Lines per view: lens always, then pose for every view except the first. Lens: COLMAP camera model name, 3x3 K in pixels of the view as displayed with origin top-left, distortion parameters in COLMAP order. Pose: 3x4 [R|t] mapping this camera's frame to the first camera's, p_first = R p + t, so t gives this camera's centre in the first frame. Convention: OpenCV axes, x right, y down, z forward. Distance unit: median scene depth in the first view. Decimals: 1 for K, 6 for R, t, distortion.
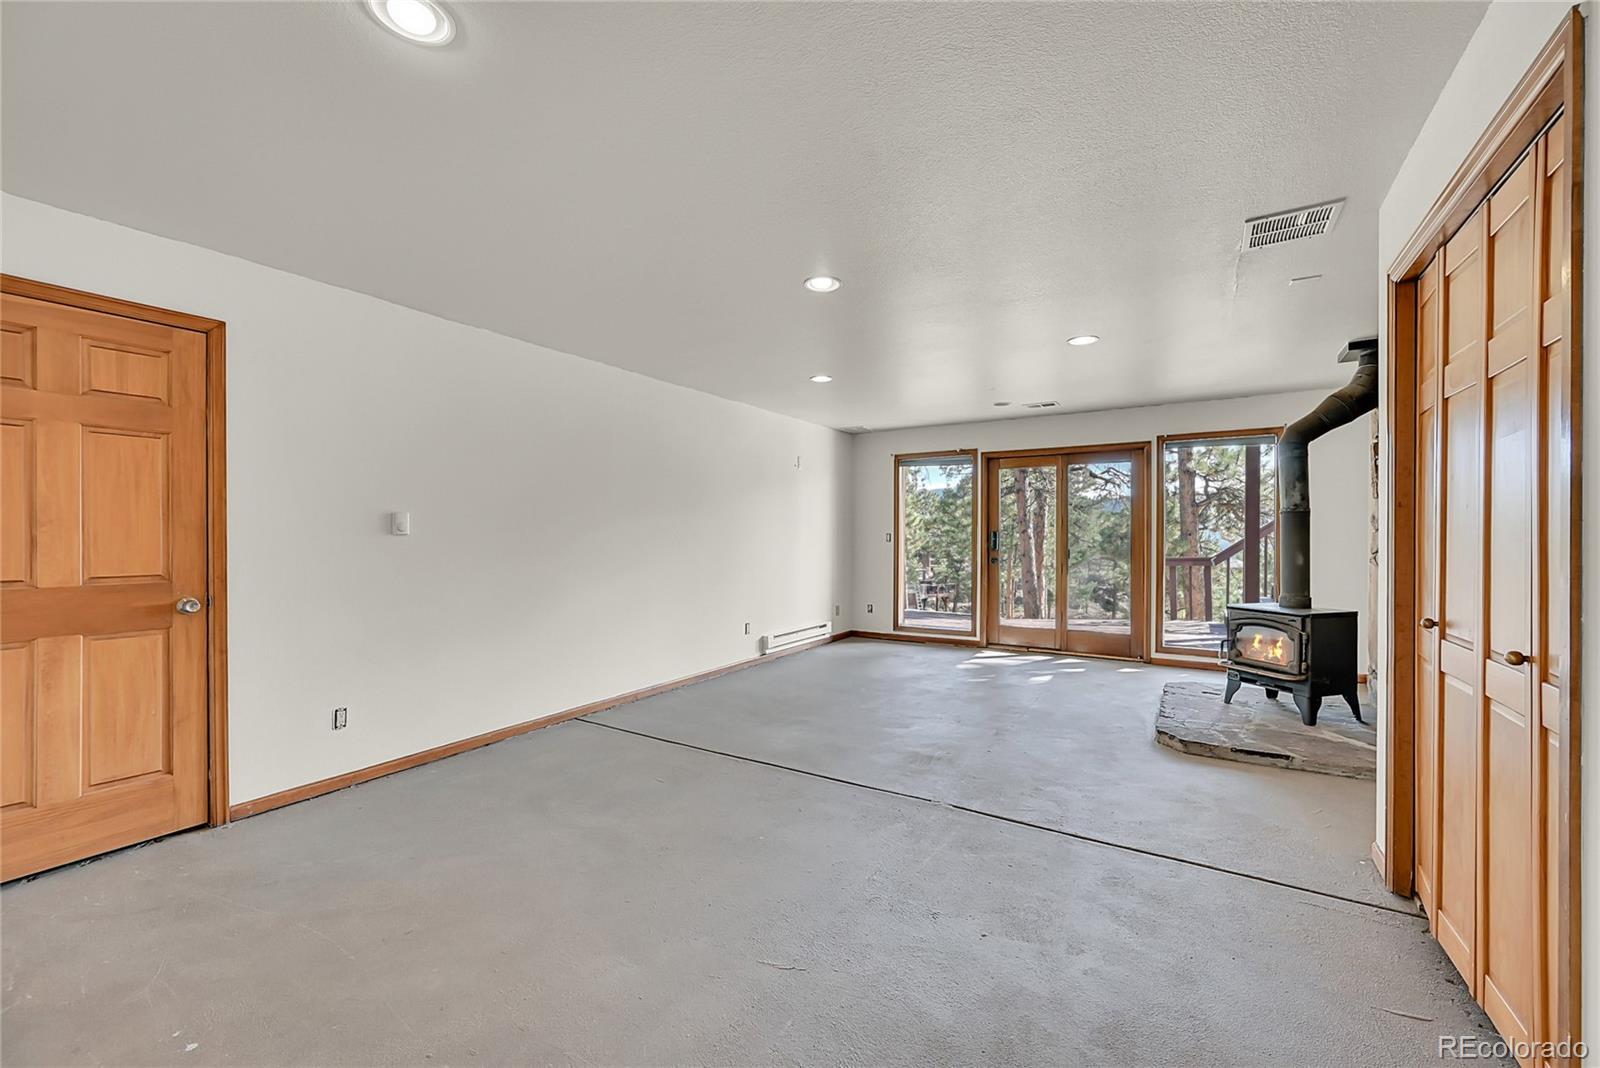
lens RADIAL K [[639.4, 0, 793.2], [0, 639.4, 537.3], [0, 0, 1]] dist [-0.002872, -0.000543]
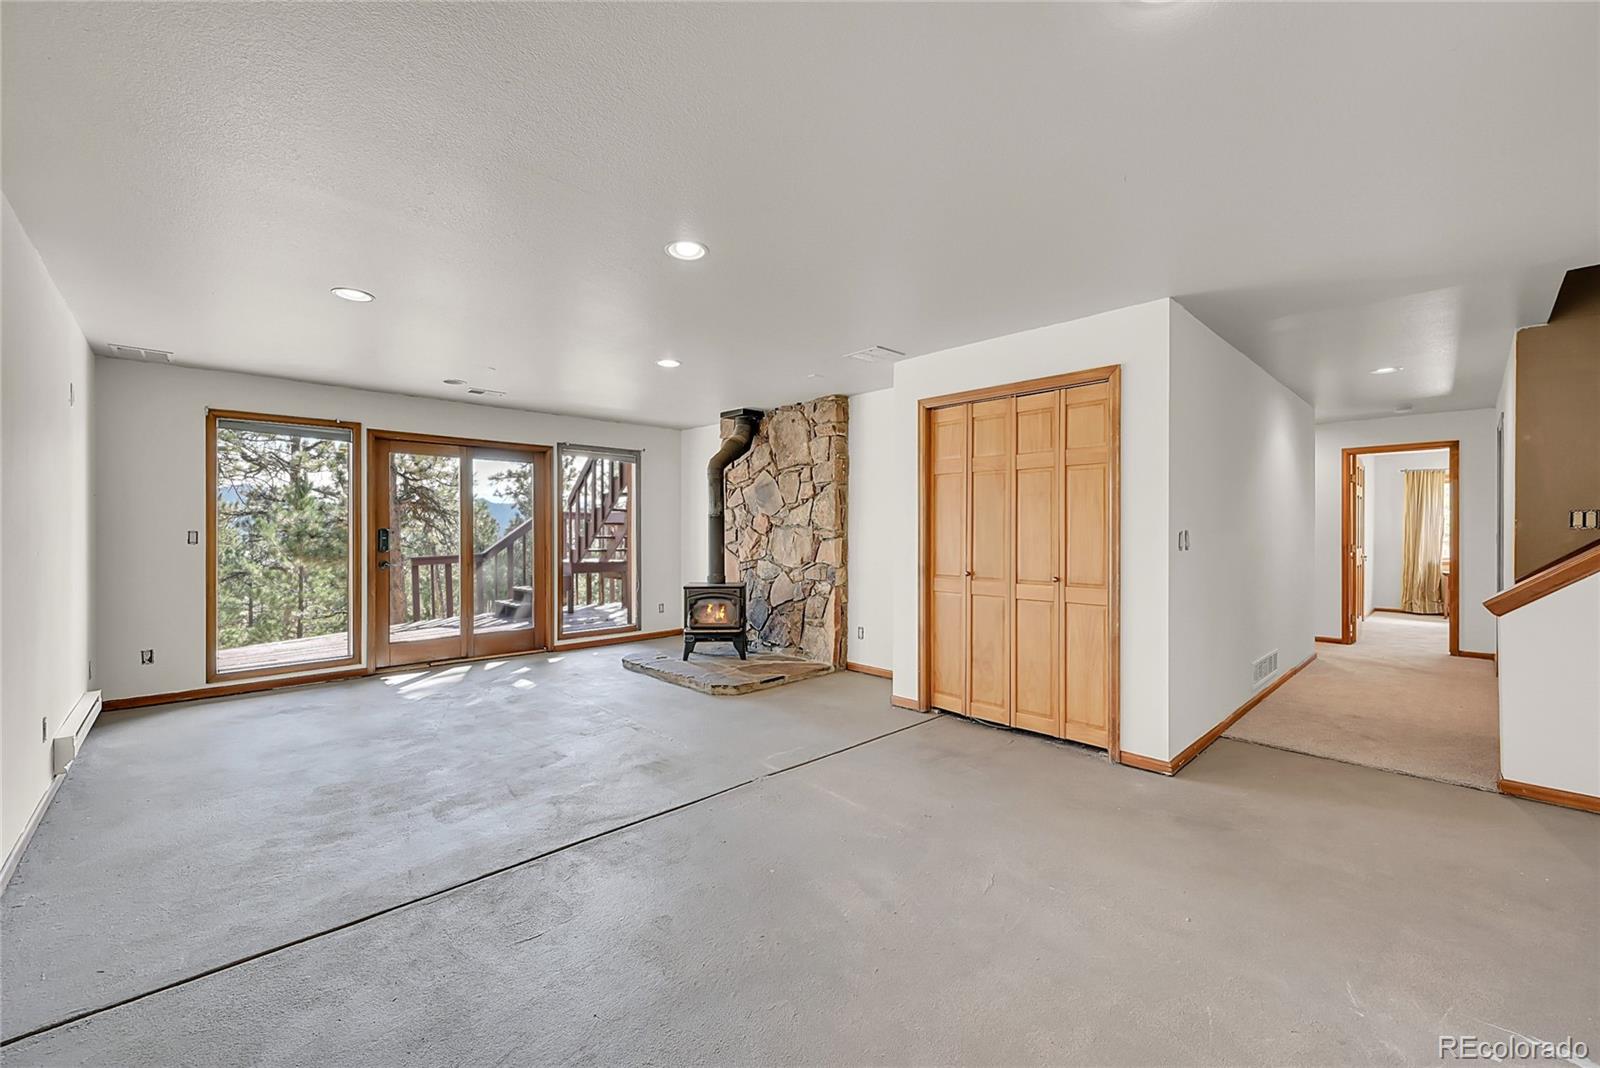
lens RADIAL K [[639.4, 0, 793.2], [0, 639.4, 537.3], [0, 0, 1]] dist [-0.002872, -0.000543]
pose [[0.230997, -0.003898, 0.972947, -0.402813], [0.005585, 0.999981, 0.002680, 0.002424], [-0.972938, 0.004815, 0.231014, 0.348061]]
